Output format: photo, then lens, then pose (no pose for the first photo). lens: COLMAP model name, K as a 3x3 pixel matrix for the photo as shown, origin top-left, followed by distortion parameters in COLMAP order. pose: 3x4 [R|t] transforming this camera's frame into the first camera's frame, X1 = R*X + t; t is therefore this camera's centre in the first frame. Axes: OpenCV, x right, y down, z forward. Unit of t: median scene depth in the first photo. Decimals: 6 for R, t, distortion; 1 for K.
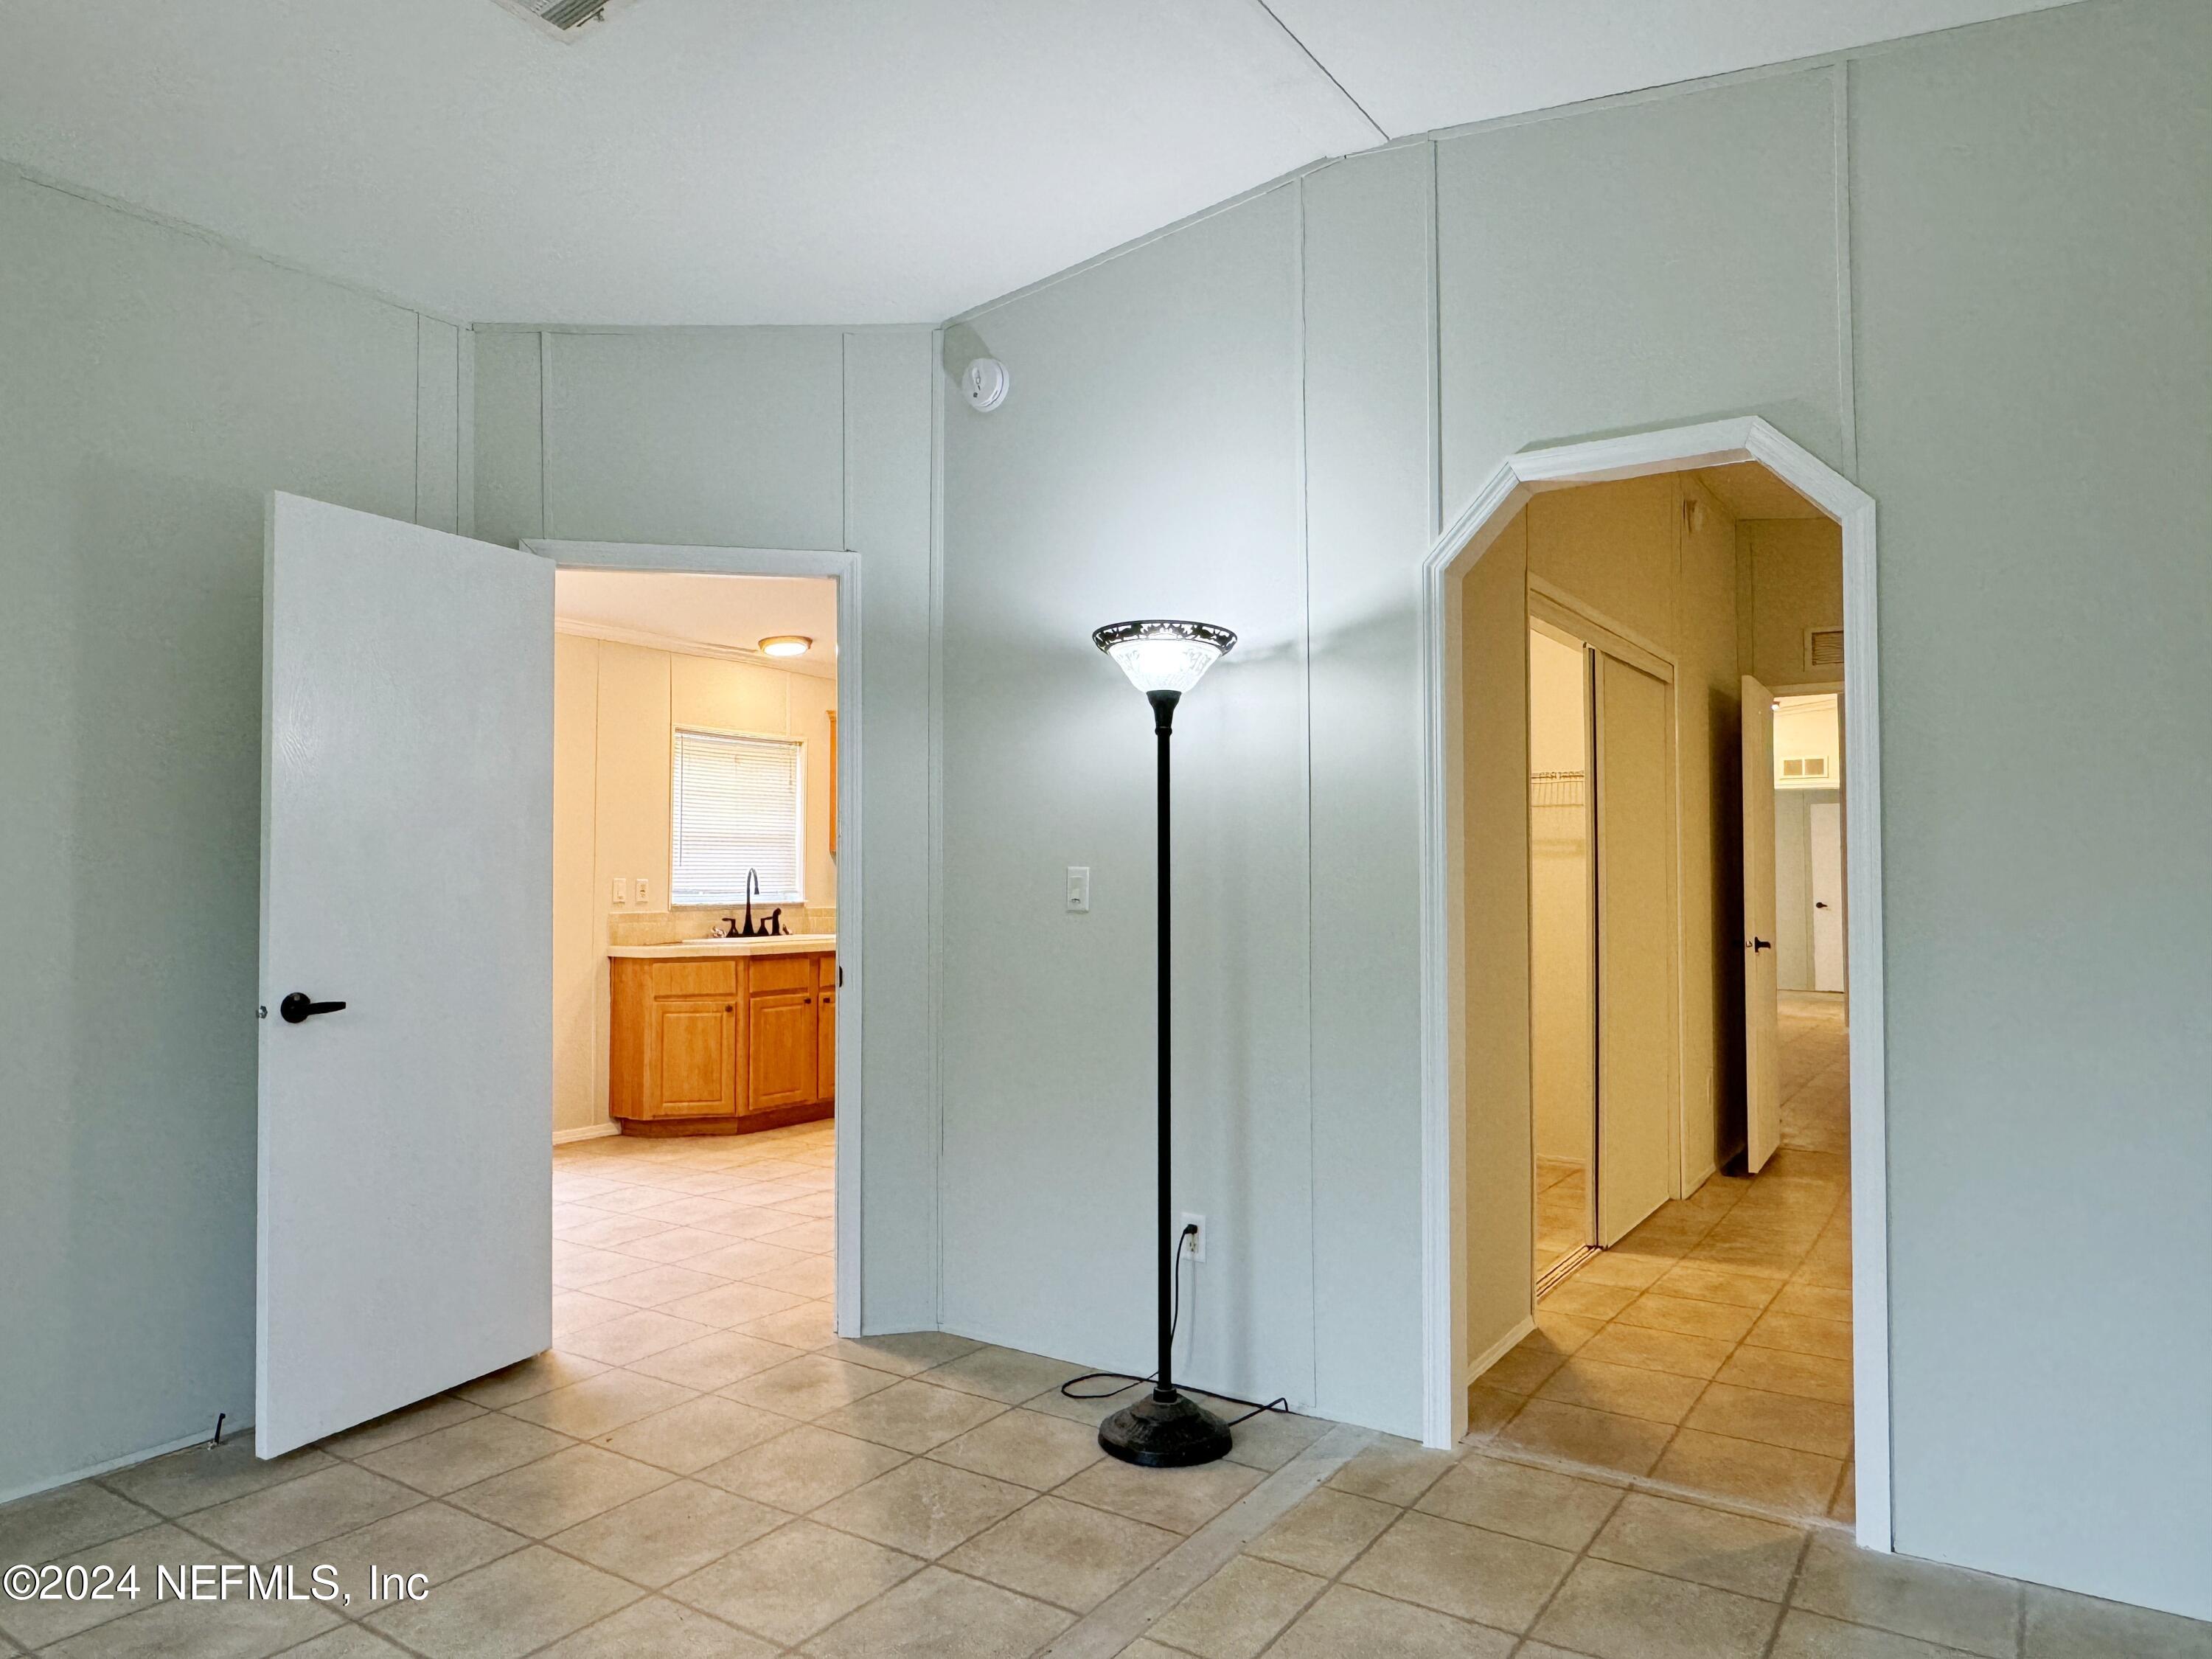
lens RADIAL K [[1420.9, 0, 1092.7], [0, 1420.9, 836.2], [0, 0, 1]] dist [-0.004783, 0.002259]
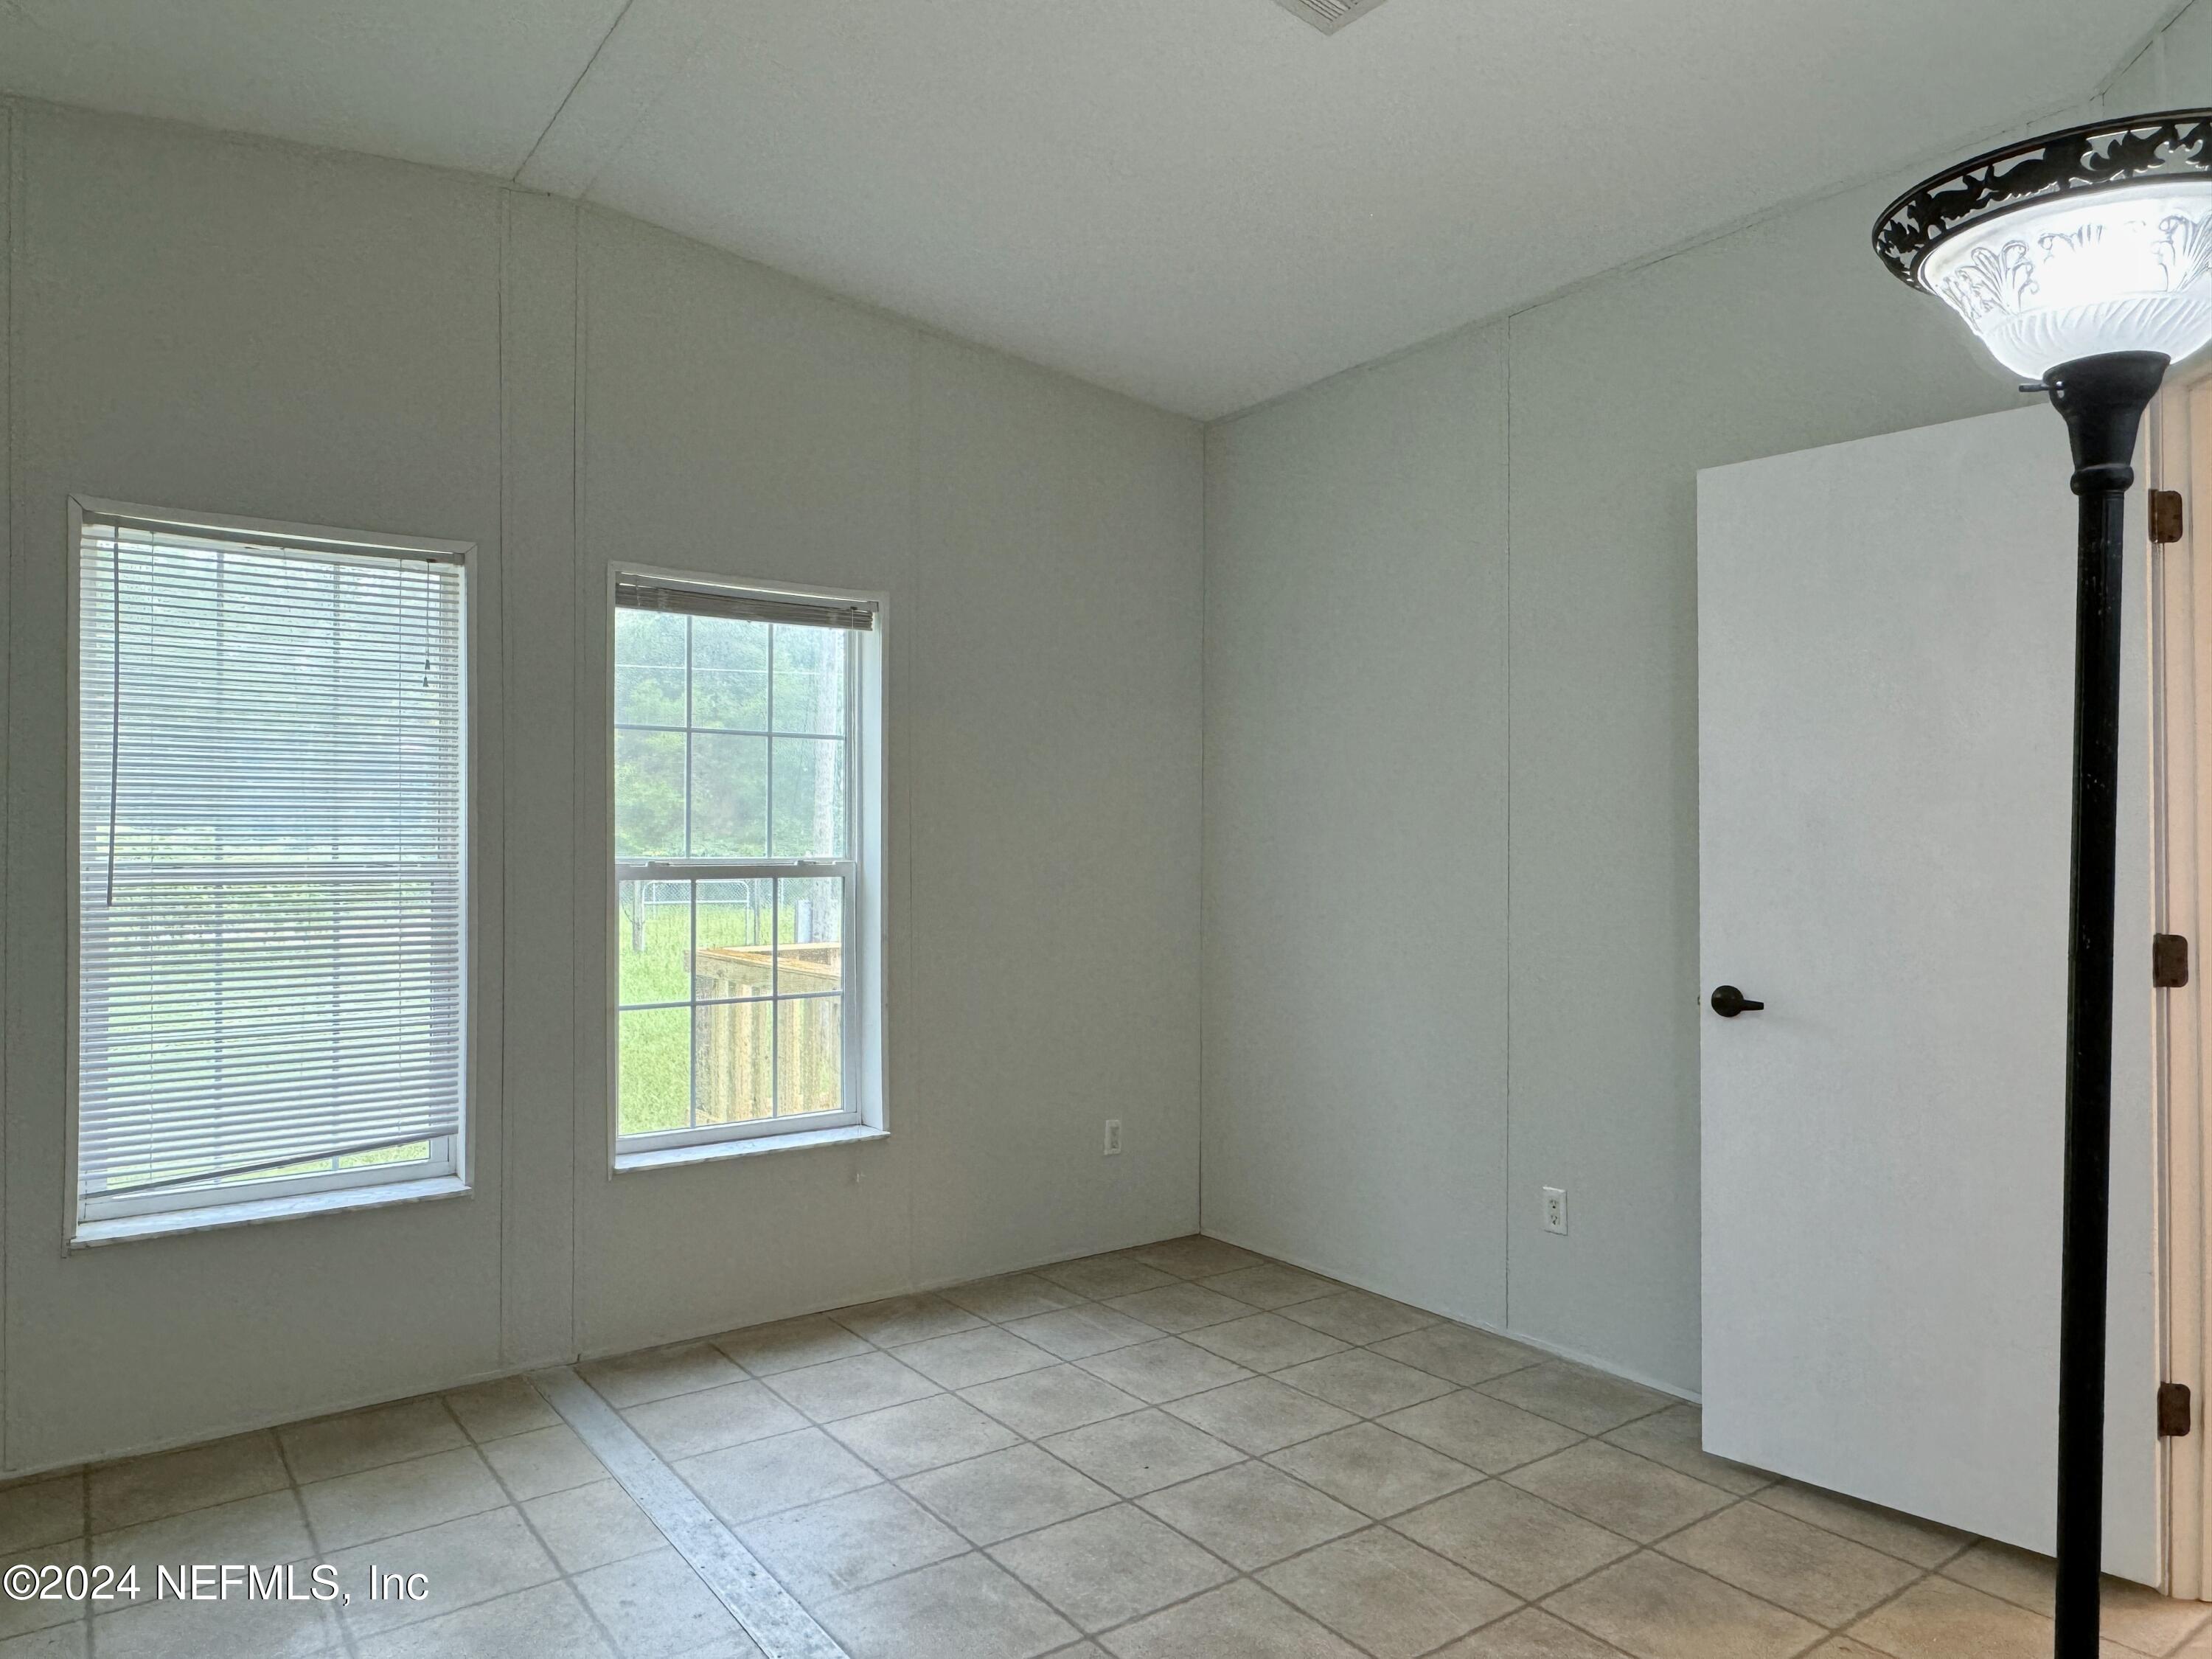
lens RADIAL K [[1420.9, 0, 1092.7], [0, 1420.9, 836.2], [0, 0, 1]] dist [-0.004783, 0.002259]
pose [[-0.349134, -0.007663, -0.937041, 0.489810], [0.024799, 0.999541, -0.017413, 0.015299], [0.936745, -0.029317, -0.348784, 0.935970]]
